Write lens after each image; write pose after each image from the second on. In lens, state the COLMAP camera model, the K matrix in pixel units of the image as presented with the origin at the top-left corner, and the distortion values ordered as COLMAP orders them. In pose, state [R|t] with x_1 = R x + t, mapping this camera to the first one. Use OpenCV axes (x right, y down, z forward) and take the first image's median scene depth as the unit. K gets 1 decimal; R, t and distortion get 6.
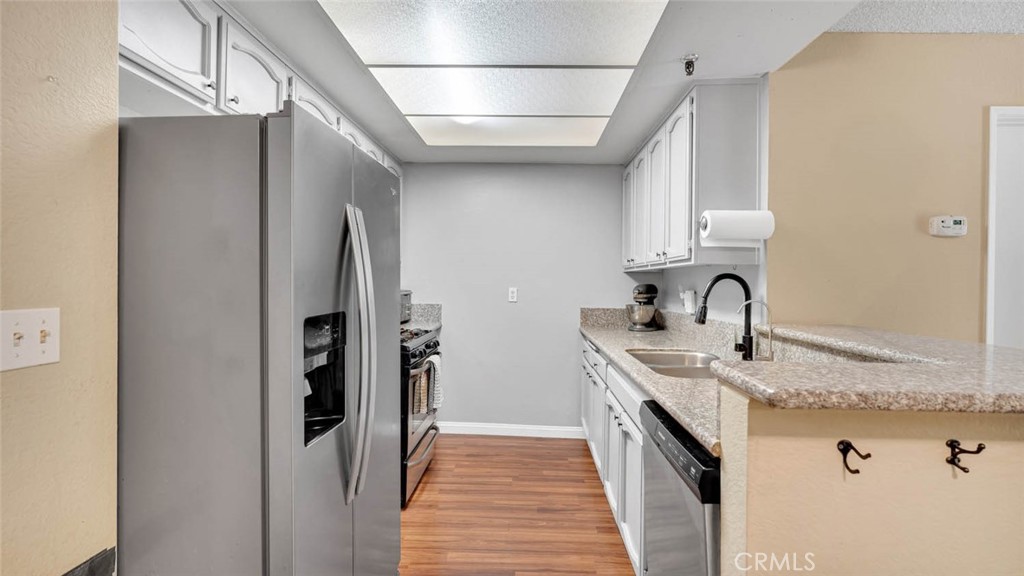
lens RADIAL K [[459.2, 0, 503.4], [0, 459.2, 280.9], [0, 0, 1]] dist [-0.011824, 0.002860]
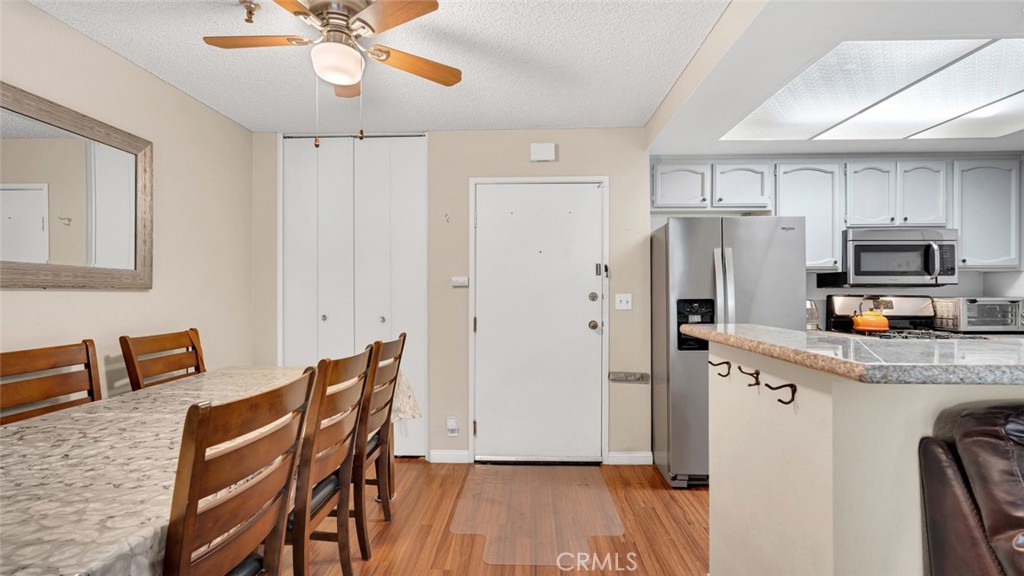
lens RADIAL K [[459.2, 0, 524.3], [0, 459.2, 290.6], [0, 0, 1]] dist [-0.011824, 0.002860]
pose [[0.016510, -0.015794, -0.999739, 0.839351], [-0.001277, 0.999874, -0.015817, 0.029580], [0.999863, 0.001537, 0.016487, 0.042608]]
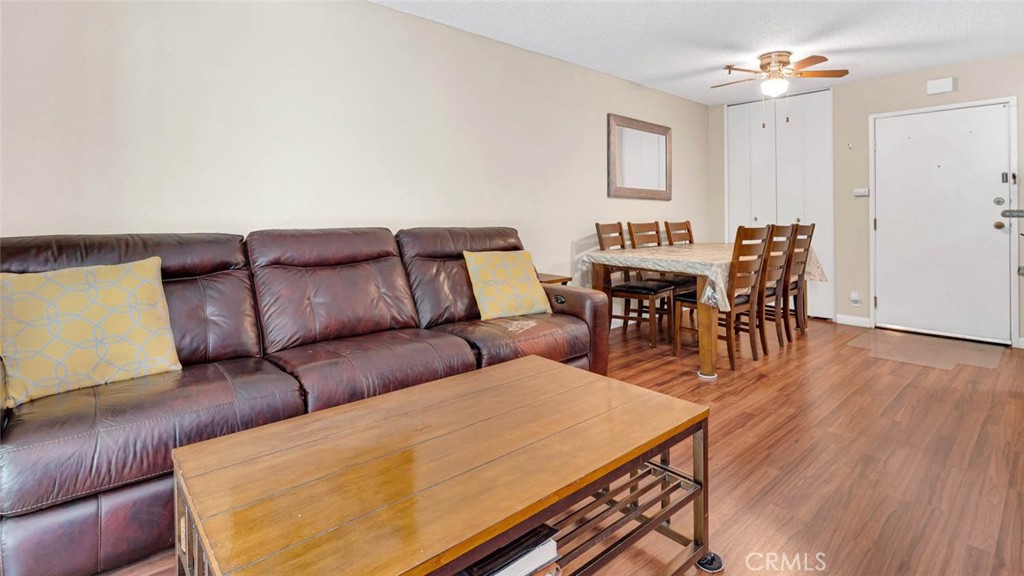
lens RADIAL K [[493.9, 0, 496.9], [0, 493.9, 210.7], [0, 0, 1]] dist [-0.010491, 0.001371]
pose [[-0.732691, -0.020362, -0.680257, 1.757078], [-0.011184, 0.999778, -0.017881, 0.097068], [0.680470, -0.005493, -0.732756, 0.287595]]
